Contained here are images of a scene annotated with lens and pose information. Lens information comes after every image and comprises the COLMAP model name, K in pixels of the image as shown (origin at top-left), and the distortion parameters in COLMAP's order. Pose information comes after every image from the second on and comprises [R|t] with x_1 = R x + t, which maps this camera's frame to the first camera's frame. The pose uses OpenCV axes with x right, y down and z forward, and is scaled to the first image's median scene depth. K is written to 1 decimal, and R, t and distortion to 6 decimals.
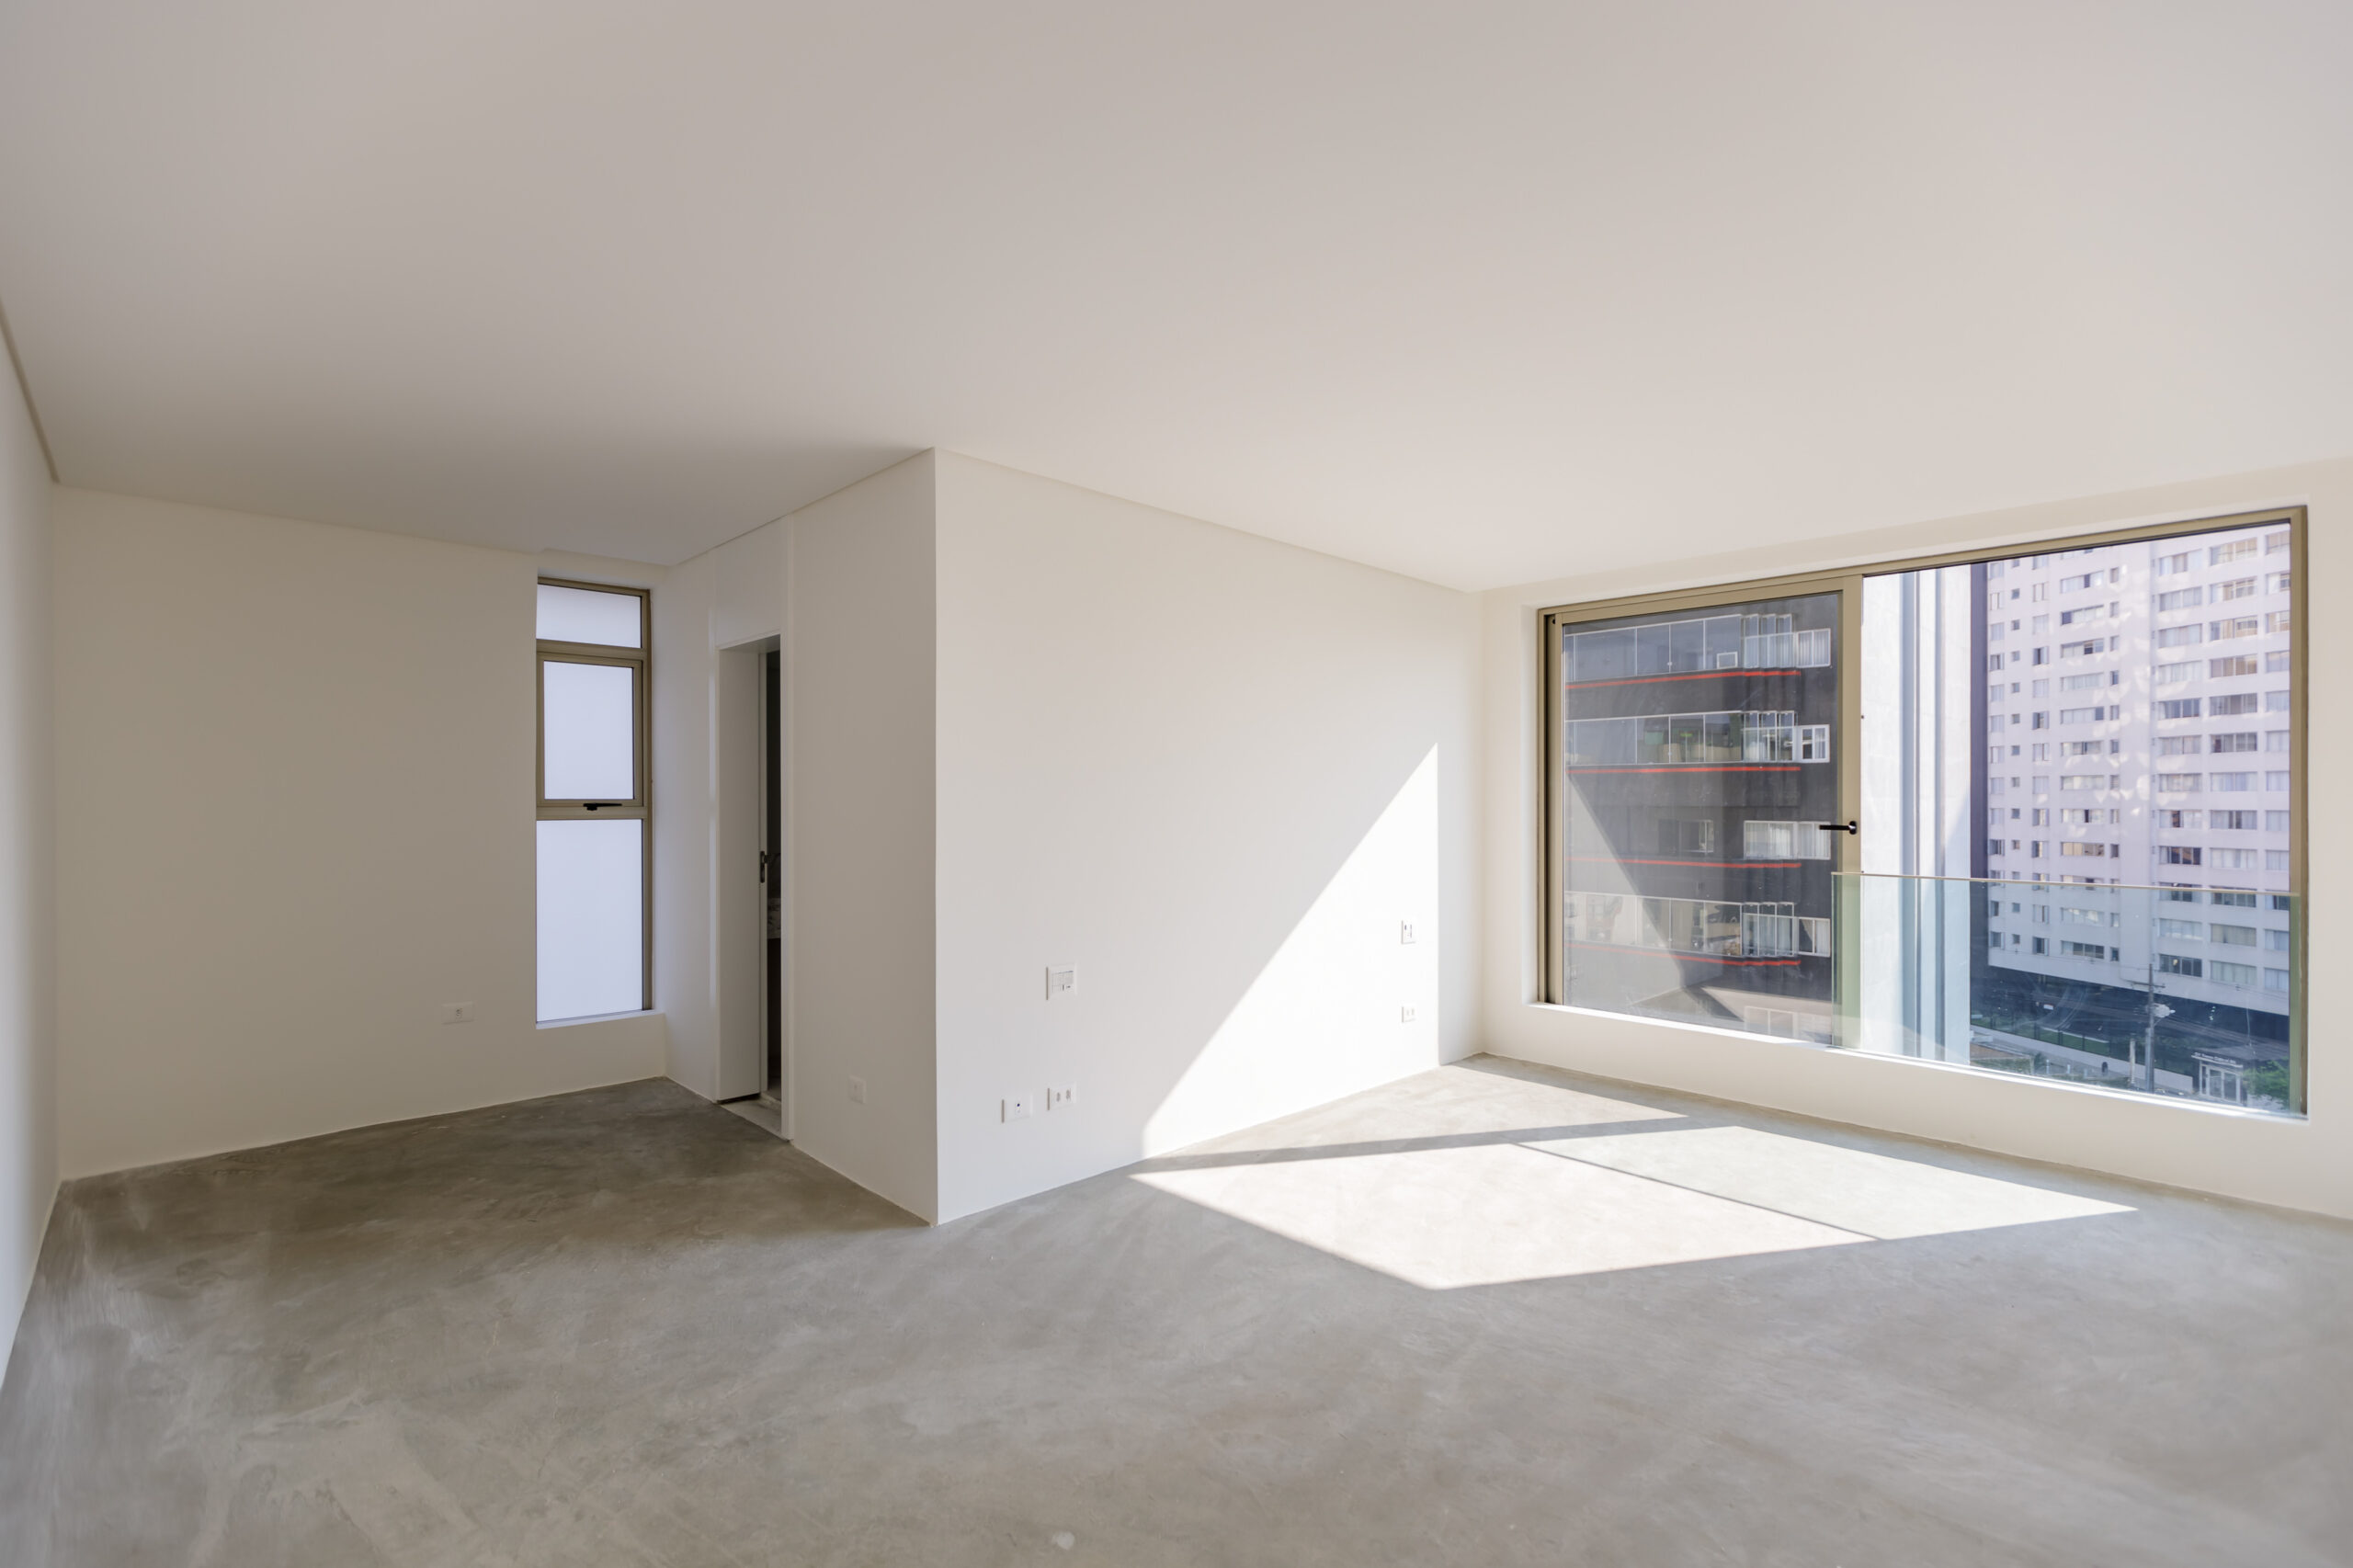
lens RADIAL K [[1045.5, 0, 1176.5], [0, 1045.5, 797.3], [0, 0, 1]] dist [0.000819, -0.001623]
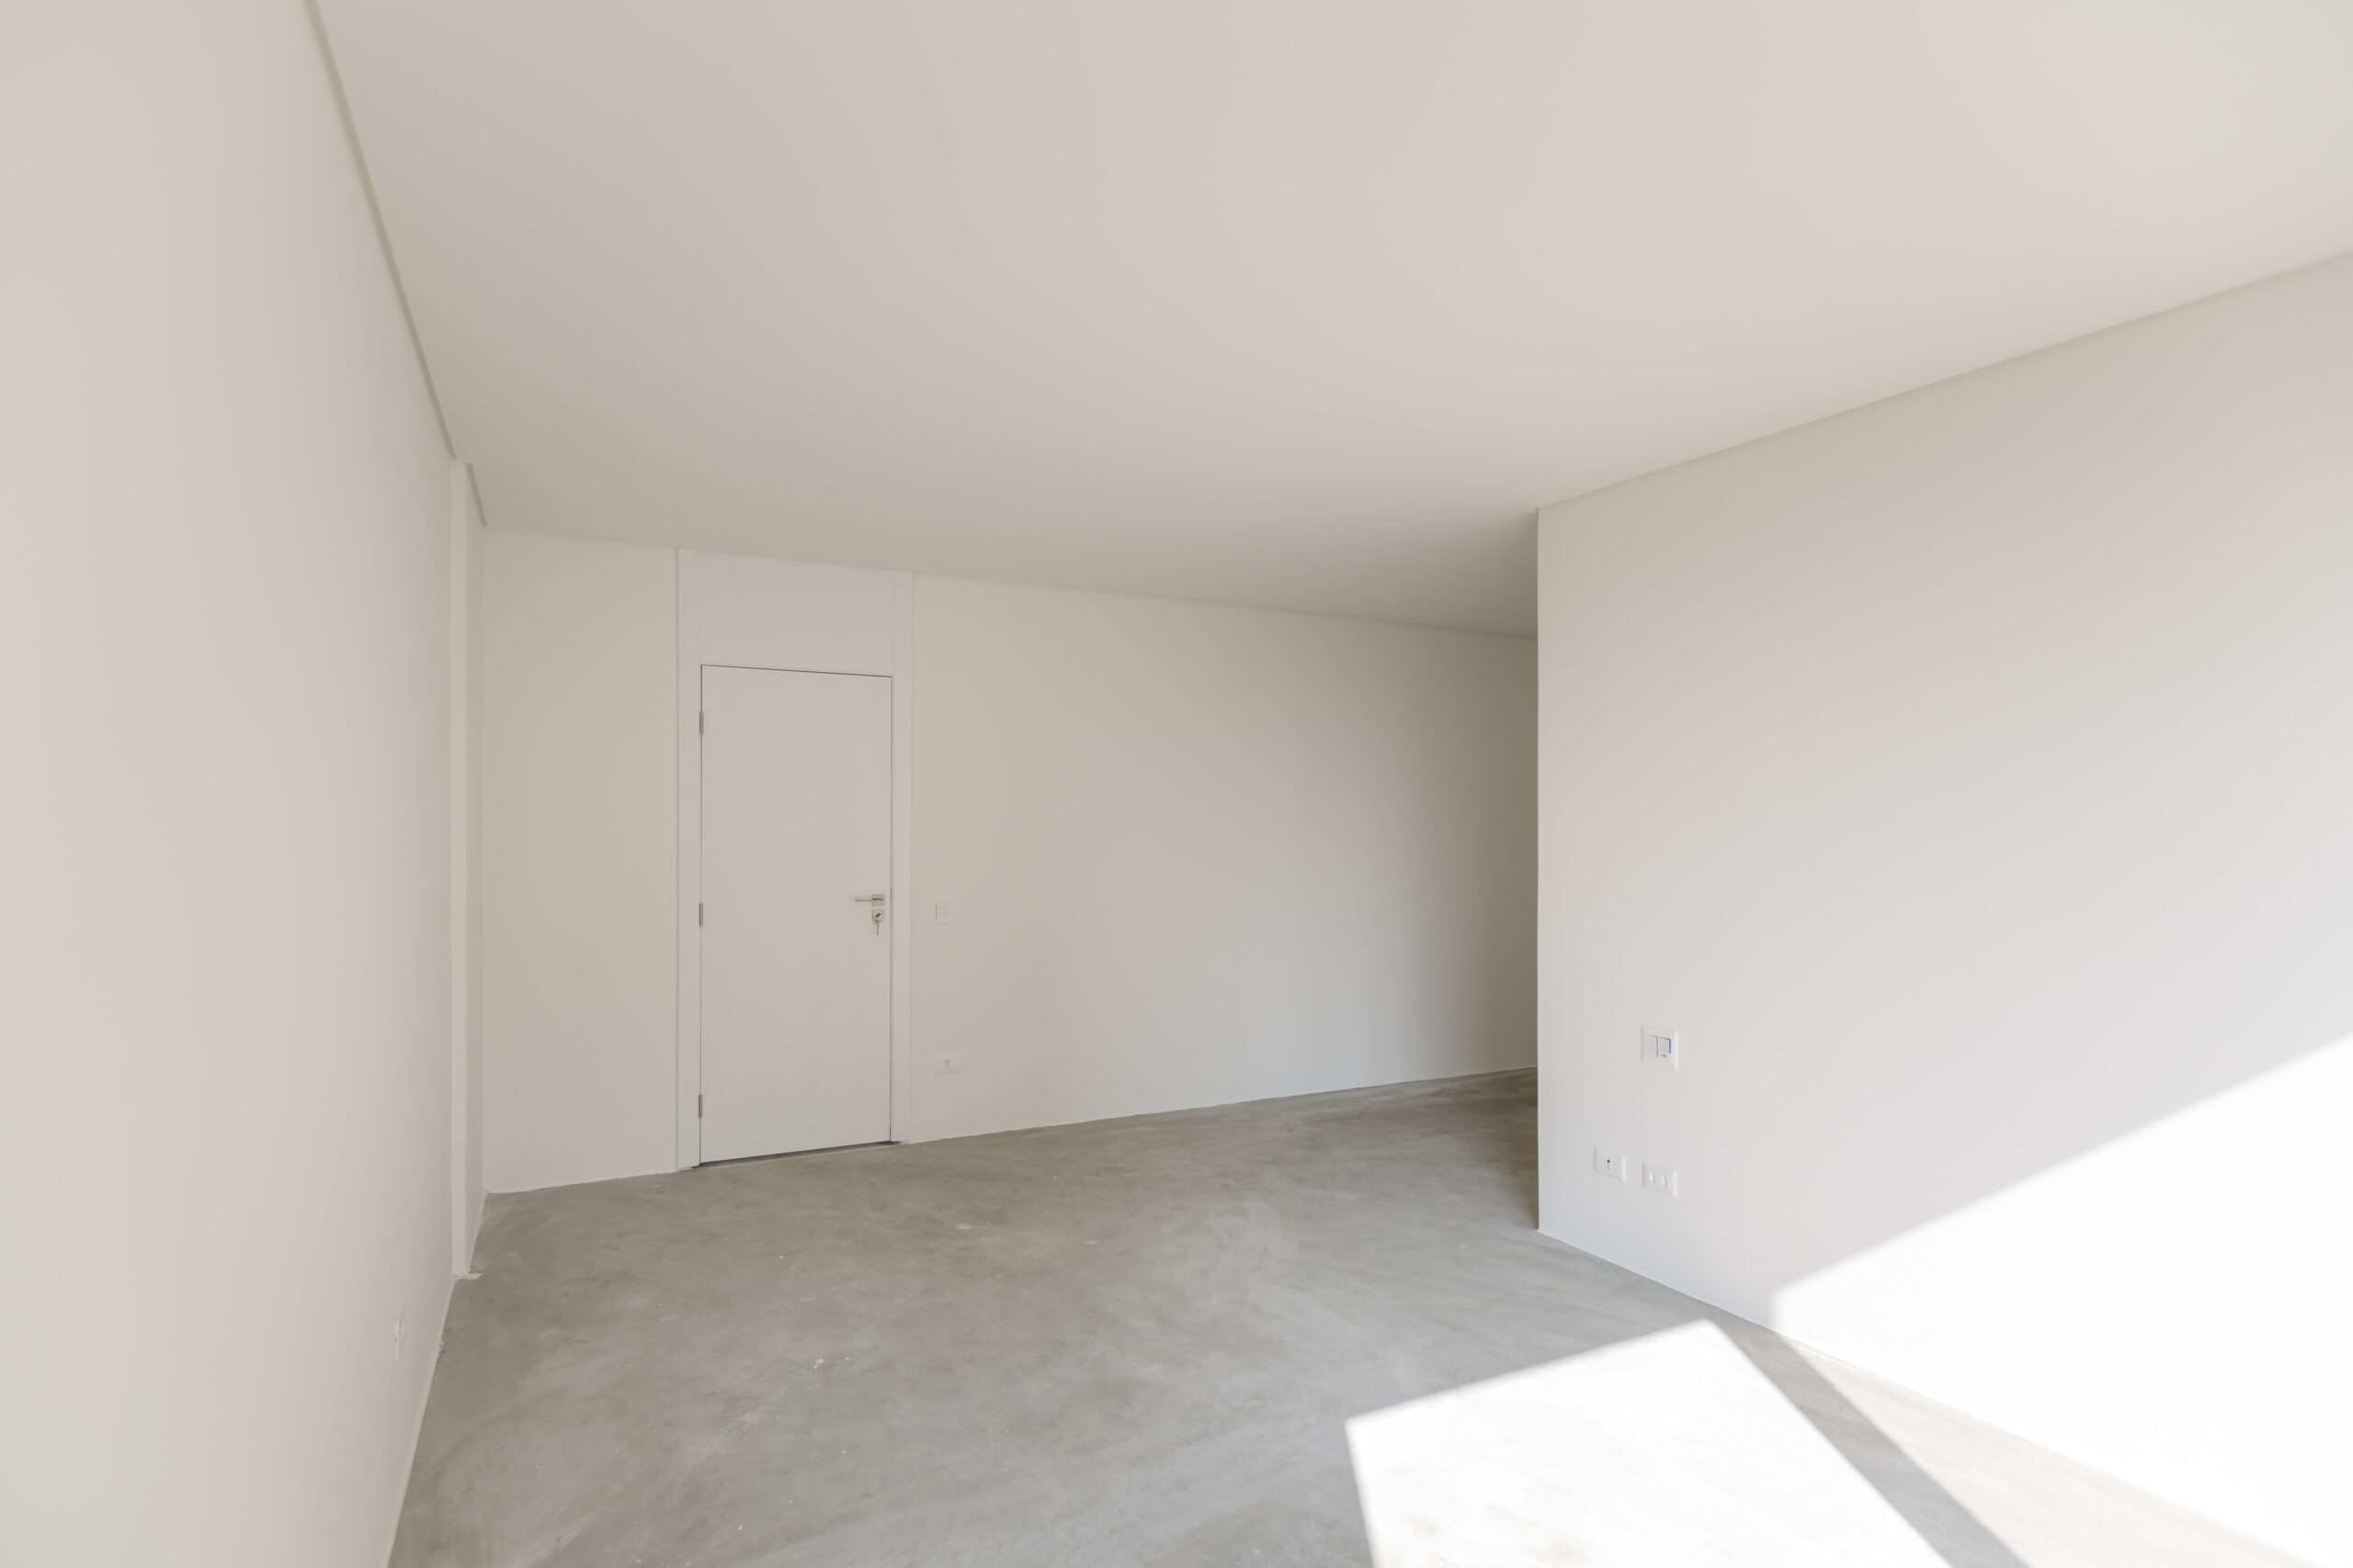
lens RADIAL K [[1173.0, 0, 1176.8], [0, 1173.0, 805.8], [0, 0, 1]] dist [-0.003385, -0.001338]
pose [[-0.277543, -0.016641, -0.960569, 0.929051], [-0.004602, 0.999862, -0.015992, -0.007172], [0.960702, -0.000018, -0.277581, 0.872950]]
